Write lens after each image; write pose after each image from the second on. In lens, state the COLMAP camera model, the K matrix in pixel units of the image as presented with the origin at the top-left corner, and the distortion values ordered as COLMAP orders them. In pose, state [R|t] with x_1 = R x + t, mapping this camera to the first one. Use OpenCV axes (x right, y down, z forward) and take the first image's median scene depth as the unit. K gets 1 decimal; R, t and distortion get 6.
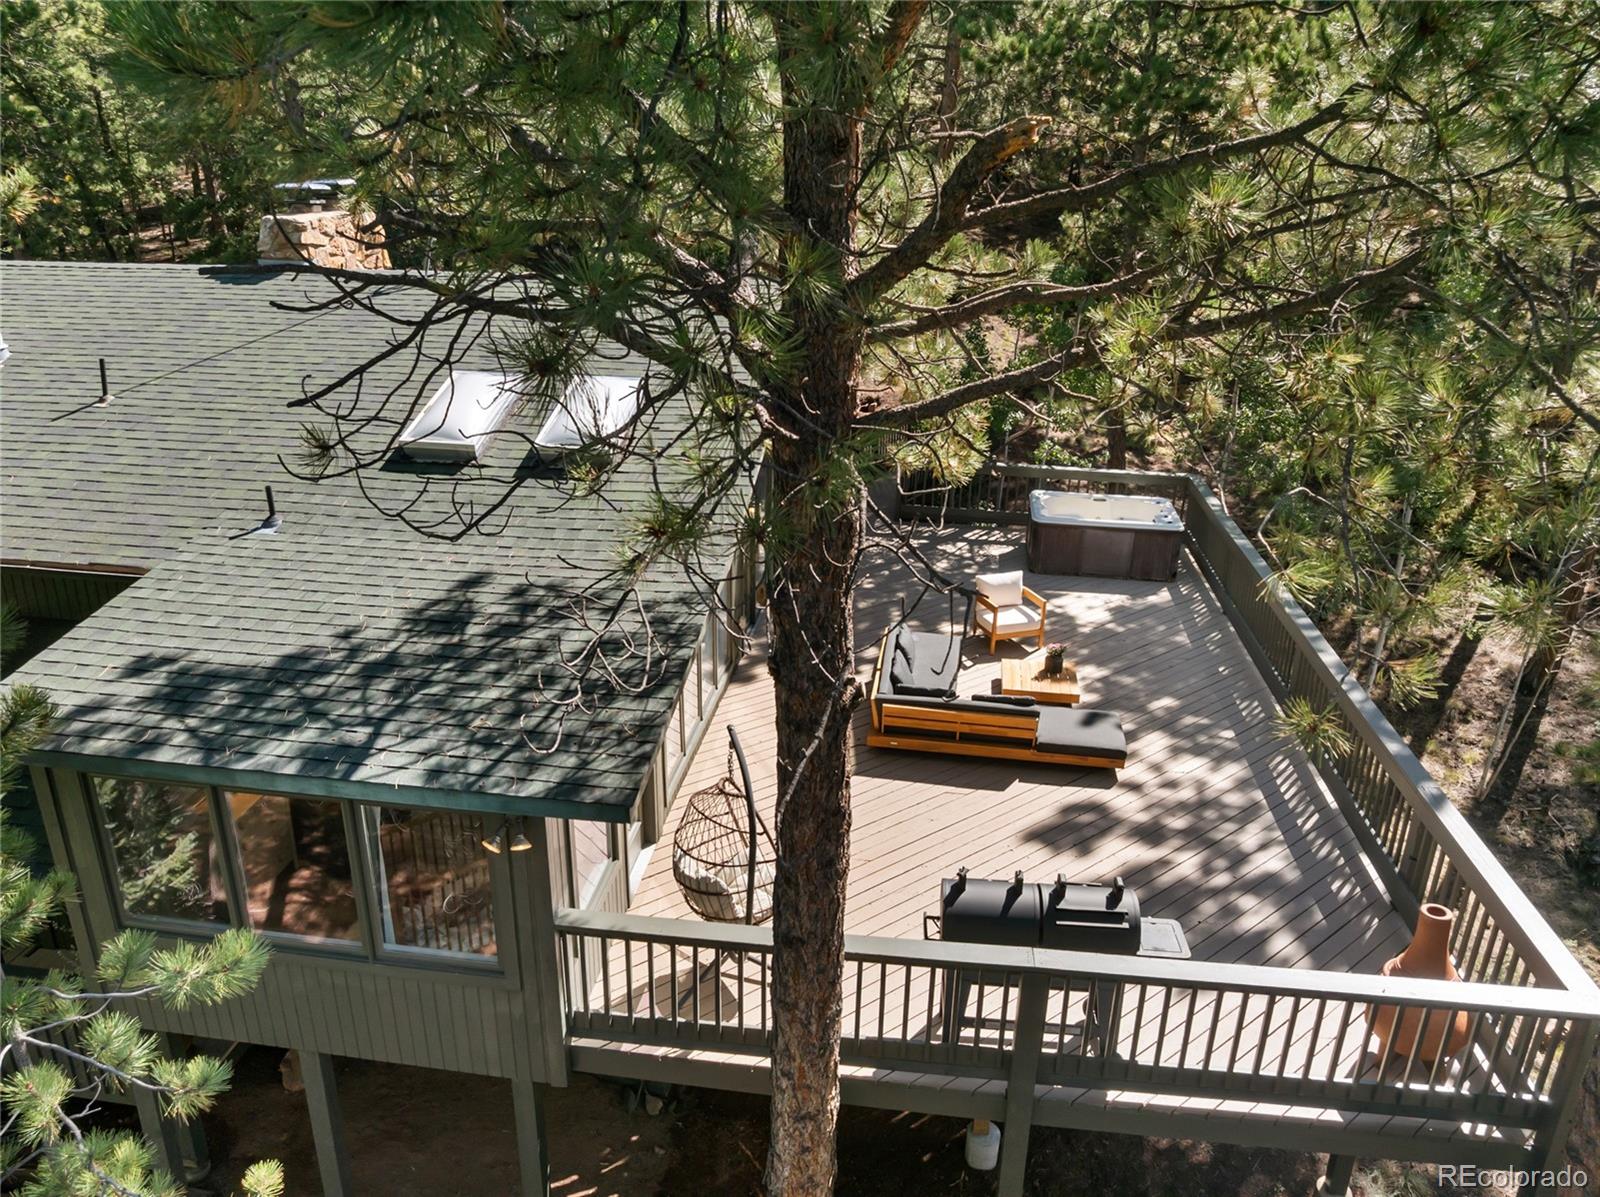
lens RADIAL K [[1127.7, 0, 798.5], [0, 1127.7, 596.9], [0, 0, 1]] dist [0.009772, -0.000035]
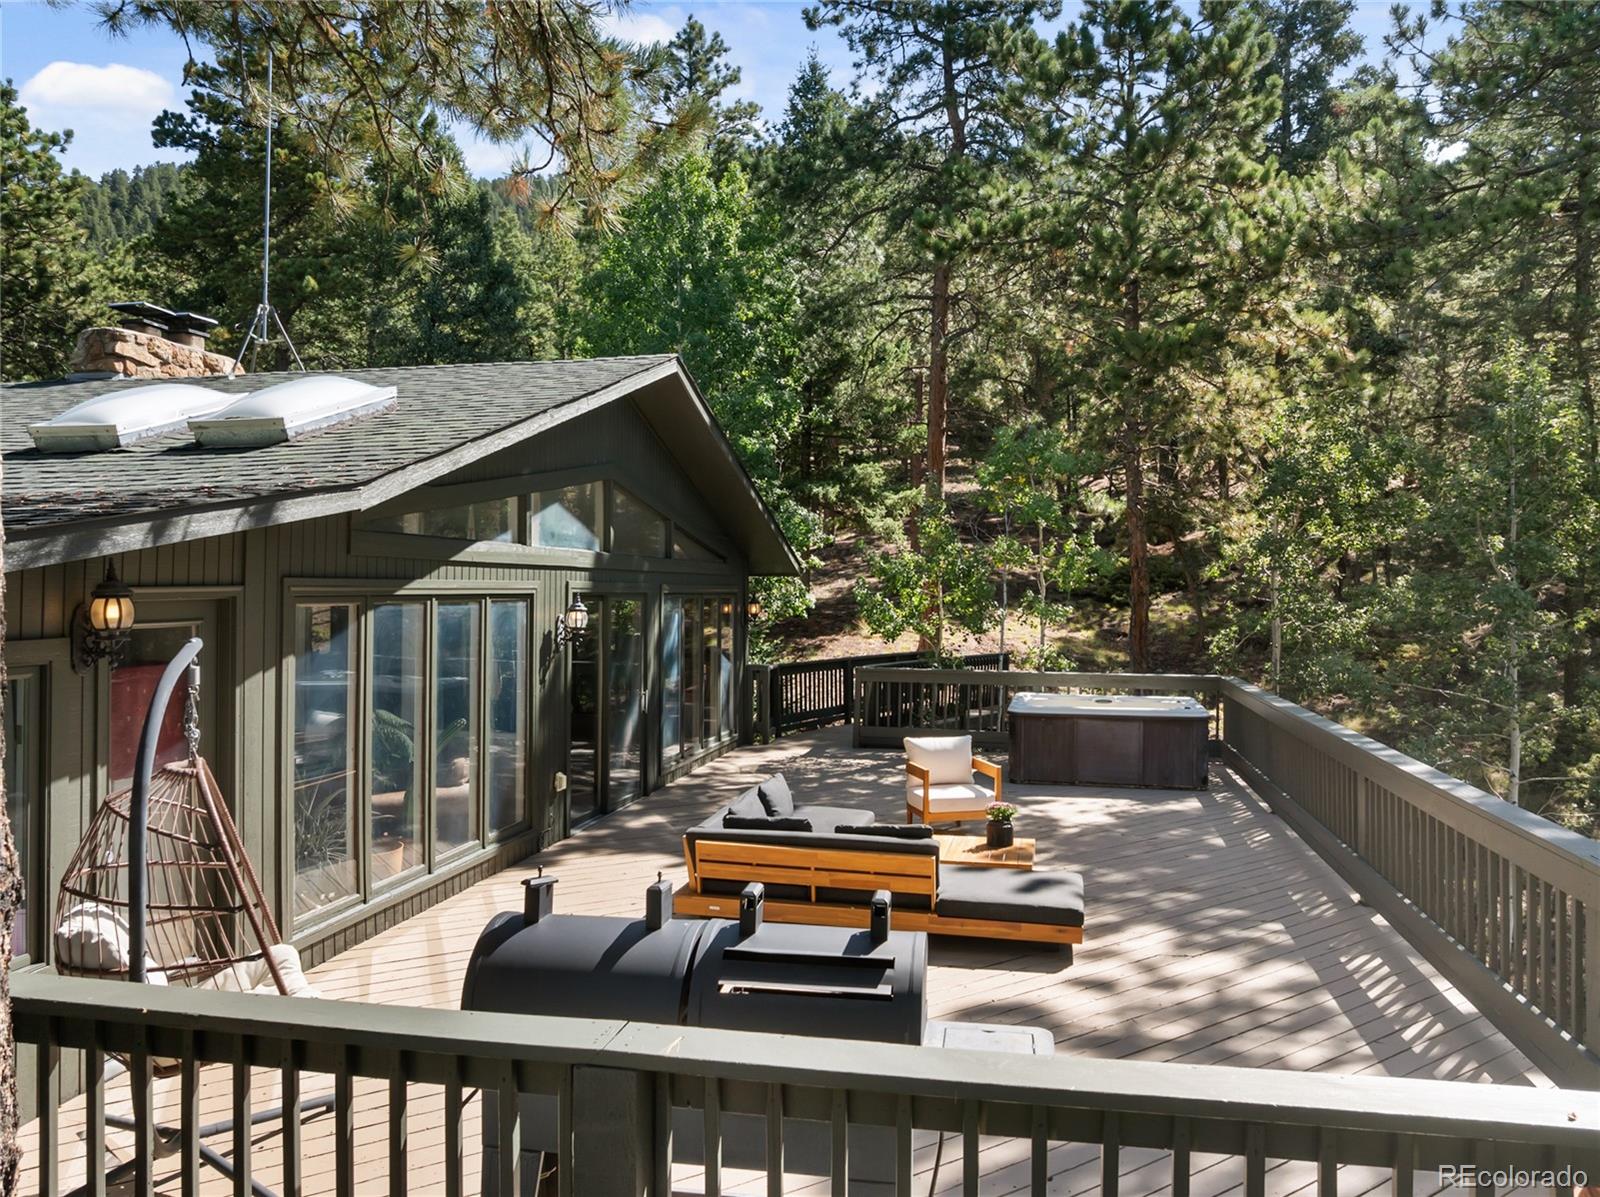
lens RADIAL K [[1127.7, 0, 799.1], [0, 1127.7, 596.0], [0, 0, 1]] dist [0.009772, -0.000035]
pose [[0.996254, -0.005438, -0.086304, 0.157620], [-0.026721, 0.929820, -0.367043, 0.165979], [0.082244, 0.367974, 0.926192, 0.304828]]
